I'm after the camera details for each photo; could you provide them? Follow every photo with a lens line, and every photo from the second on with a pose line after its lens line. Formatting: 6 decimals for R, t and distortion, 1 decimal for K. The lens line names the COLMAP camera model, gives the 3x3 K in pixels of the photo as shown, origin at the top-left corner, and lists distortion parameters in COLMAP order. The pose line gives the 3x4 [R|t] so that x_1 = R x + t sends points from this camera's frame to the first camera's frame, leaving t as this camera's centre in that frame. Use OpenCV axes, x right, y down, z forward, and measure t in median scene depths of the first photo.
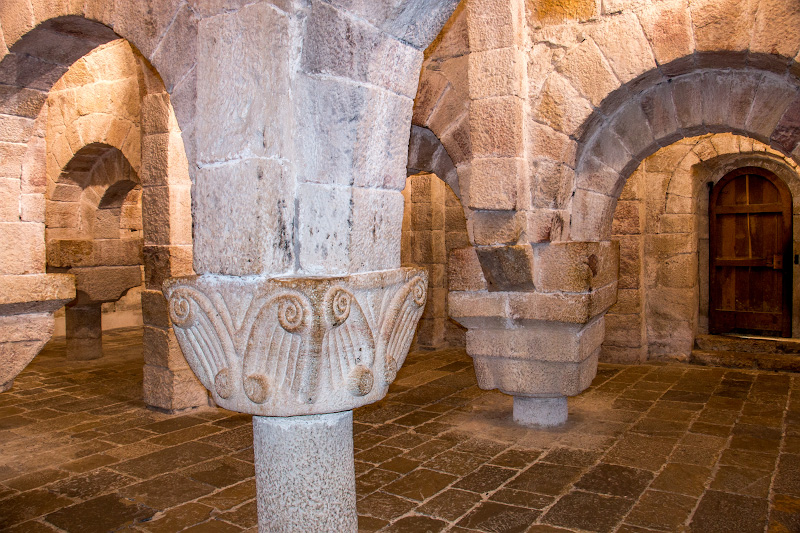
lens RADIAL K [[657.1, 0, 400.0], [0, 657.1, 266.5], [0, 0, 1]] dist [-0.160771, 0.130481]
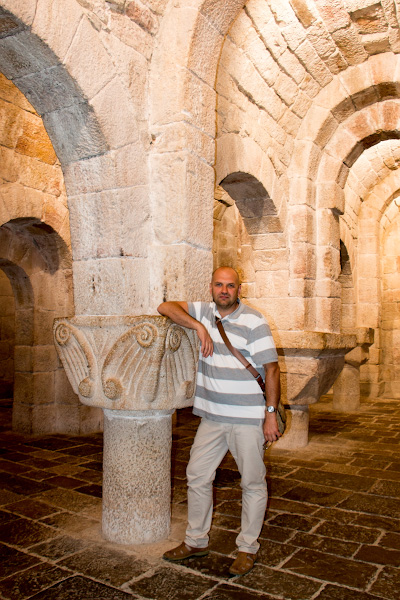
lens RADIAL K [[519.5, 0, 200.0], [0, 519.5, 300.0], [0, 0, 1]] dist [-0.177851, 0.138857]
pose [[0.016700, -0.046645, -0.998772, 0.709132], [-0.053237, 0.997453, -0.047474, 0.010101], [0.998442, 0.053964, 0.014175, 0.769799]]
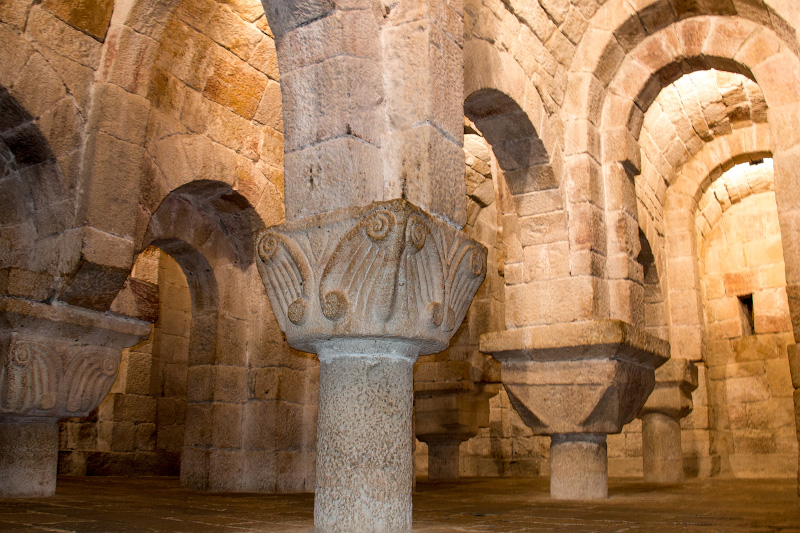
lens RADIAL K [[748.6, 0, 403.8], [0, 748.6, 258.0], [0, 0, 1]] dist [-0.194112, 0.187695]
pose [[-0.037438, -0.241047, -0.969791, 0.743241], [-0.049804, 0.969715, -0.239106, 0.238625], [0.998057, 0.039348, -0.048309, 0.772308]]
